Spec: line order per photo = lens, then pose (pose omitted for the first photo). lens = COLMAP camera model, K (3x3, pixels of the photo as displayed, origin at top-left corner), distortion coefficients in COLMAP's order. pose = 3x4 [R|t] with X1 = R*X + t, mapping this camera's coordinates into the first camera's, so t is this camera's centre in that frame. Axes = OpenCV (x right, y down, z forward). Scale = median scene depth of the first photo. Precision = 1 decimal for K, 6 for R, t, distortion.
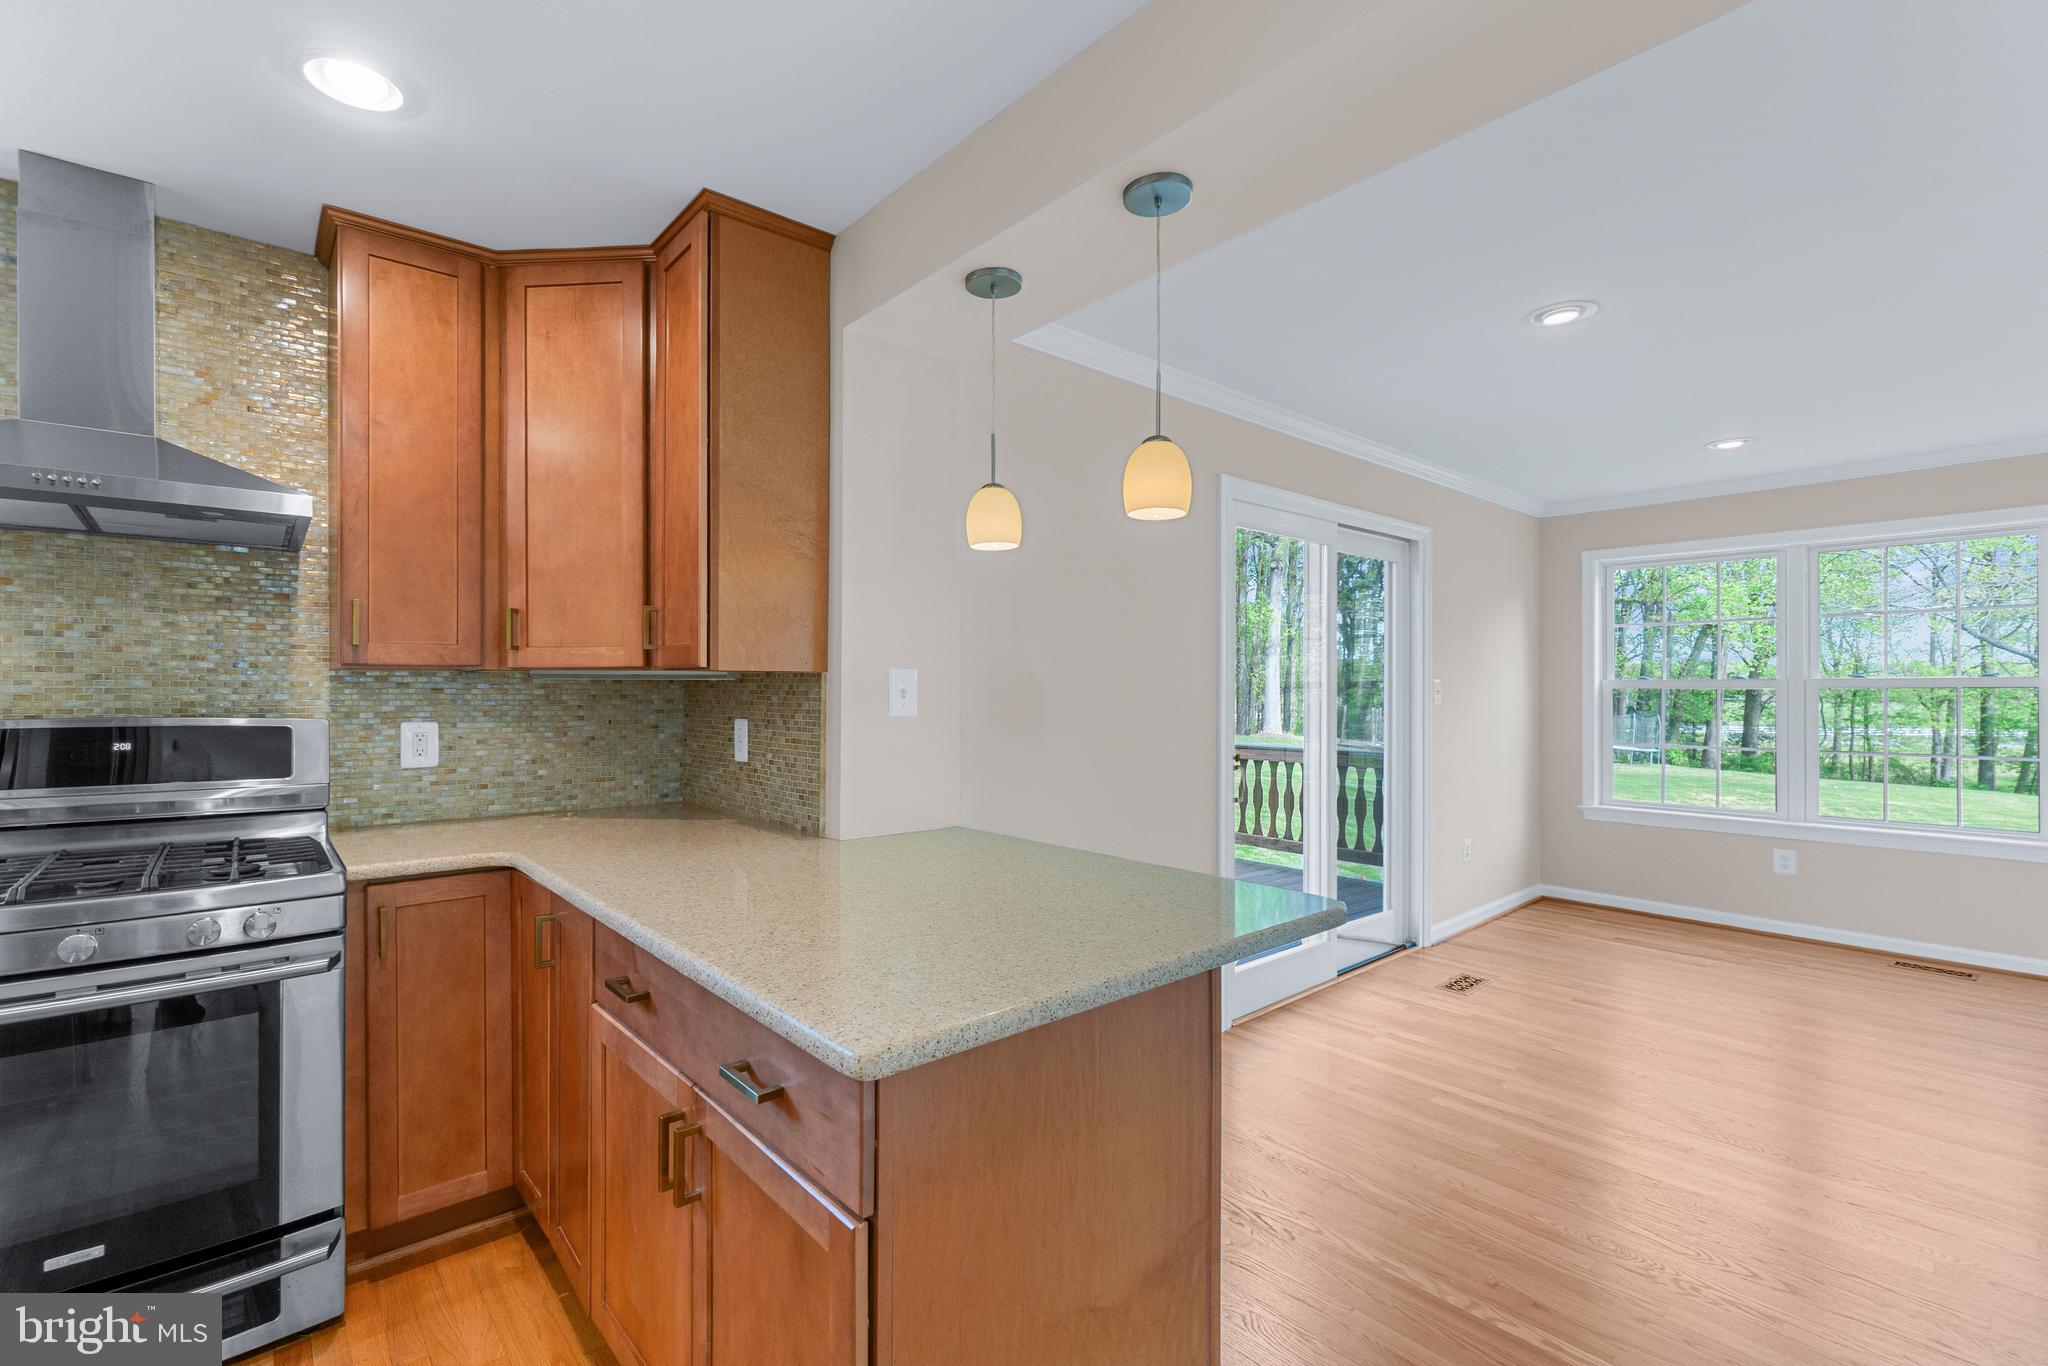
lens RADIAL K [[895.0, 0, 1020.2], [0, 895.0, 688.5], [0, 0, 1]] dist [-0.004894, 0.001008]
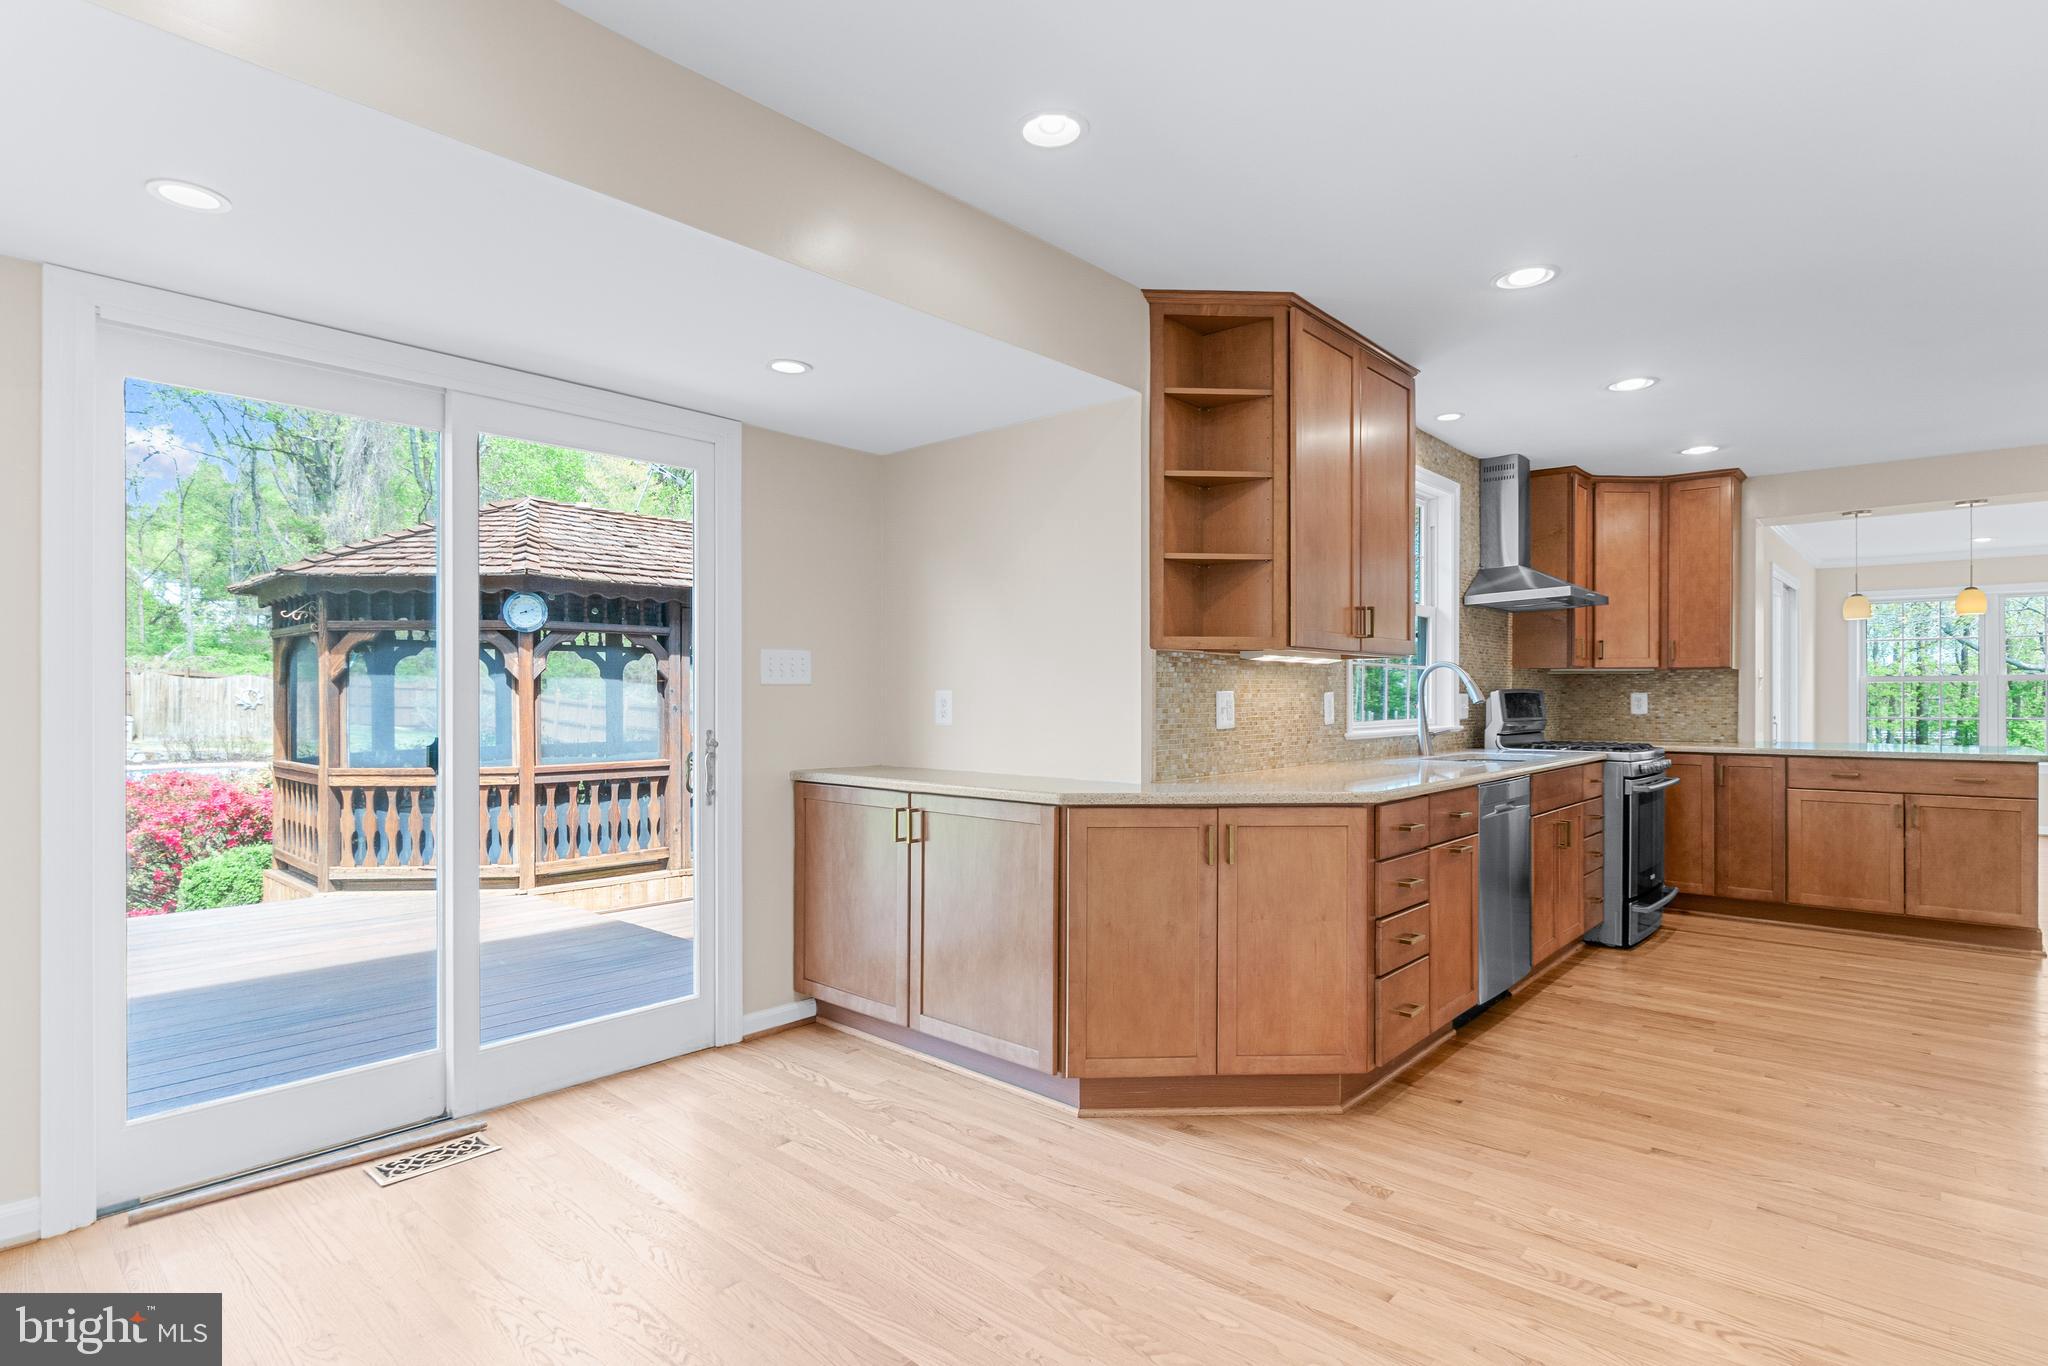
lens RADIAL K [[1049.1, 0, 1018.2], [0, 1049.1, 692.8], [0, 0, 1]] dist [-0.000683, 0.000589]
pose [[0.991423, -0.002899, 0.130661, -2.286964], [0.003181, 0.999993, -0.001949, 0.038280], [-0.130655, 0.002348, 0.991425, -1.331367]]
